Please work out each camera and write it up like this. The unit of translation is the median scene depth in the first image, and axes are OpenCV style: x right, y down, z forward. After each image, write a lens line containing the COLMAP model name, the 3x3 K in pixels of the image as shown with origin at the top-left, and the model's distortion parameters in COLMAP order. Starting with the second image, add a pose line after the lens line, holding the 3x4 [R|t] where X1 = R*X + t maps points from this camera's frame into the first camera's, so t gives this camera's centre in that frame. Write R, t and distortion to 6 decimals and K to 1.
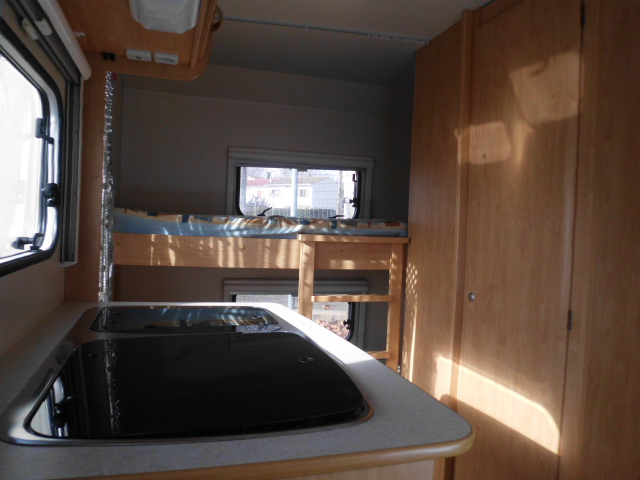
lens RADIAL K [[490.4, 0, 320.5], [0, 490.4, 159.6], [0, 0, 1]] dist [-0.145054, 0.141469]
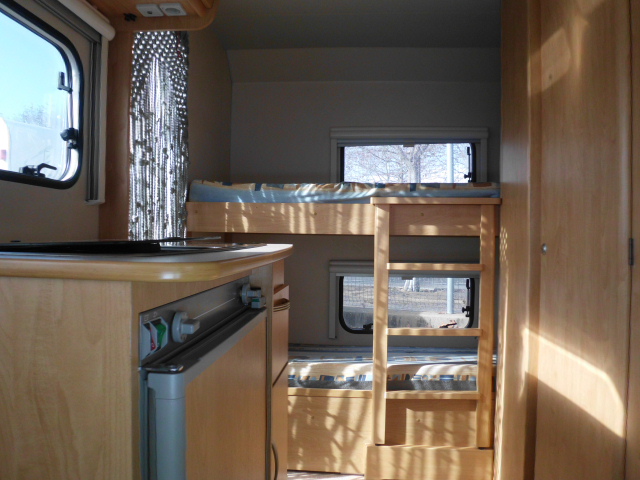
lens RADIAL K [[490.4, 0, 320.5], [0, 490.4, 159.6], [0, 0, 1]] dist [-0.145054, 0.141469]
pose [[0.929390, -0.078476, -0.360661, 0.212763], [0.066241, 0.996734, -0.046181, 0.119531], [0.363107, 0.019030, 0.931553, 0.090968]]
